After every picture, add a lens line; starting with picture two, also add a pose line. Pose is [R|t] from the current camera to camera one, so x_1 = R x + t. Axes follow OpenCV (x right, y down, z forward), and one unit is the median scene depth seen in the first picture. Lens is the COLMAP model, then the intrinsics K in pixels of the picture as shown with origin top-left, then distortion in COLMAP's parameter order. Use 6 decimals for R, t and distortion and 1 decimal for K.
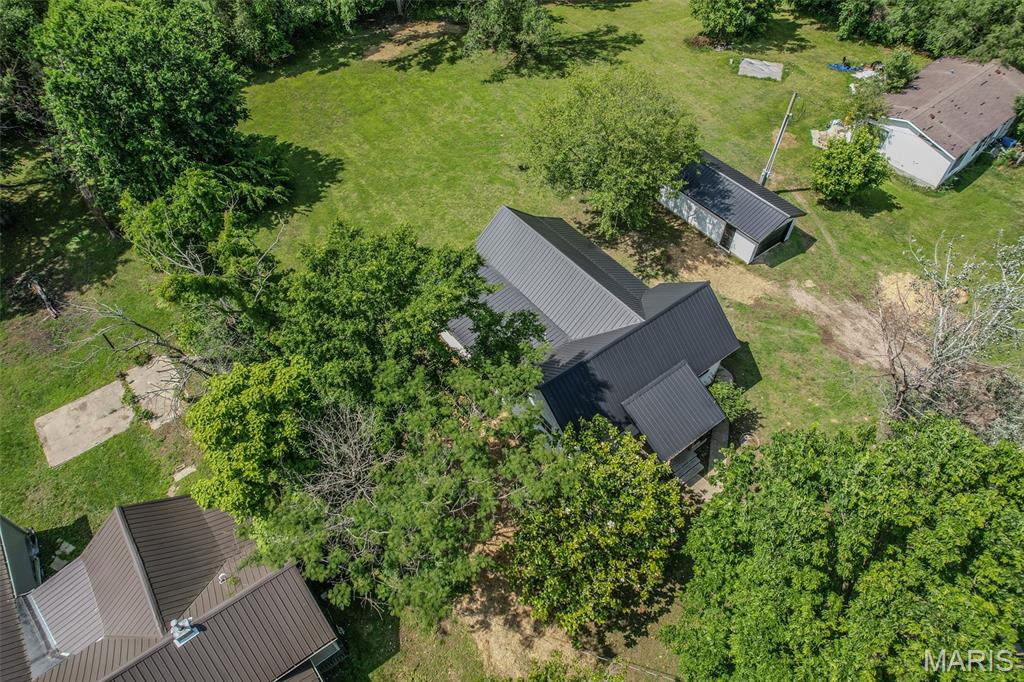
lens RADIAL K [[653.1, 0, 513.2], [0, 653.1, 343.7], [0, 0, 1]] dist [-0.078261, 0.070315]
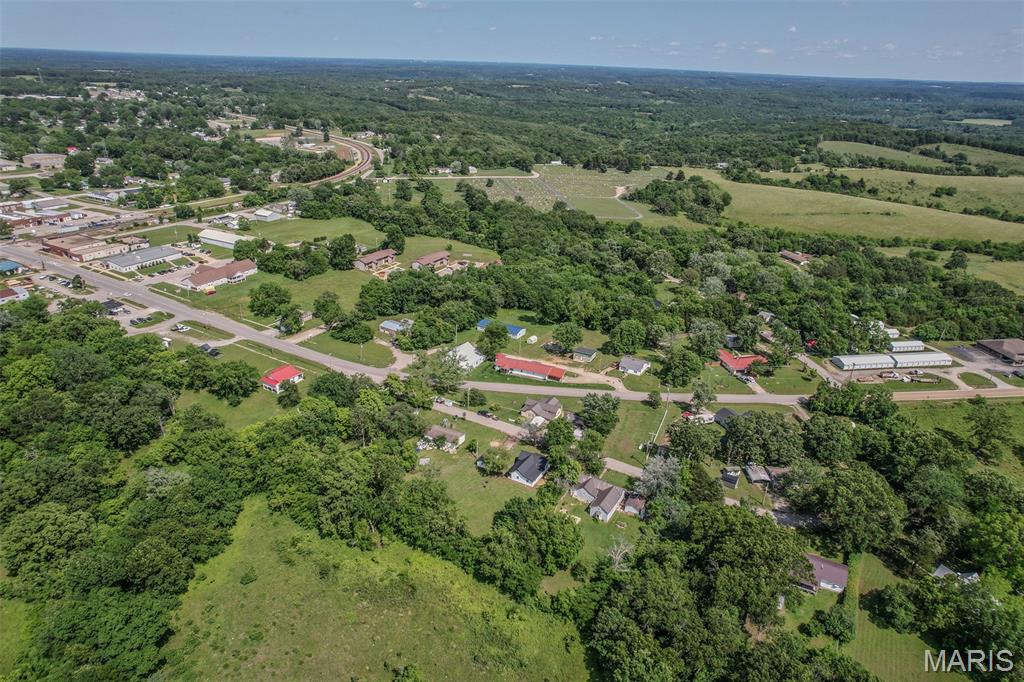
lens RADIAL K [[653.1, 0, 513.4], [0, 653.1, 343.2], [0, 0, 1]] dist [-0.078261, 0.070315]
pose [[-0.390650, -0.380940, 0.838020, -3.780244], [0.683527, 0.489733, 0.541251, -3.334862], [-0.616590, 0.784249, 0.069069, -0.264148]]
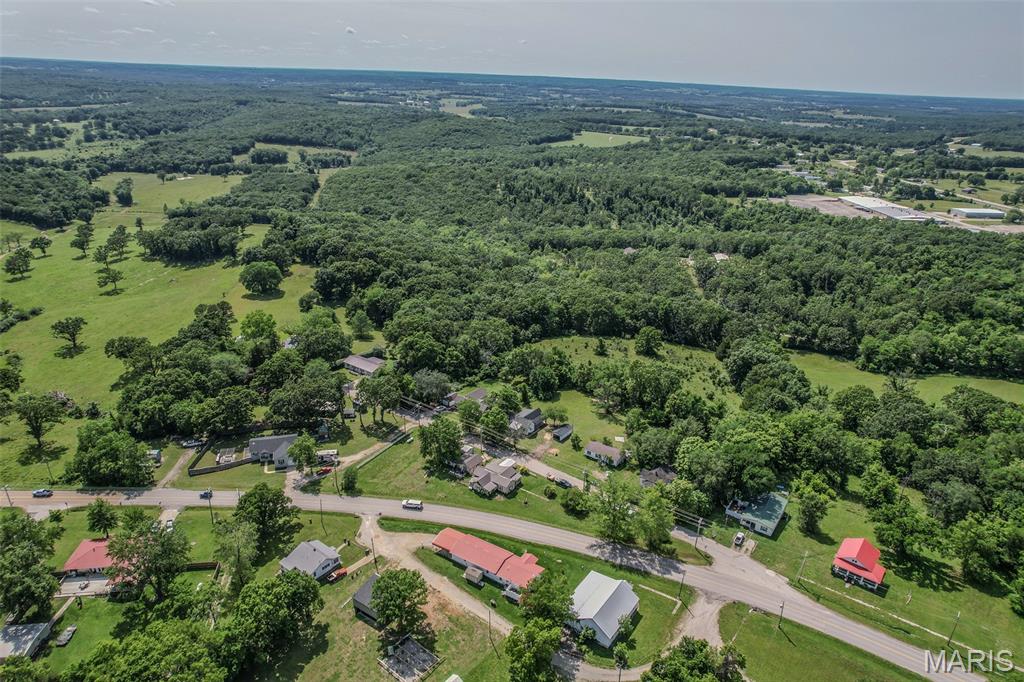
lens RADIAL K [[653.1, 0, 511.7], [0, 653.1, 340.7], [0, 0, 1]] dist [-0.078261, 0.070315]
pose [[0.265846, 0.377000, -0.887241, 4.980654], [-0.755190, 0.653488, 0.051396, -0.691883], [0.599177, 0.656373, 0.458434, -2.474780]]
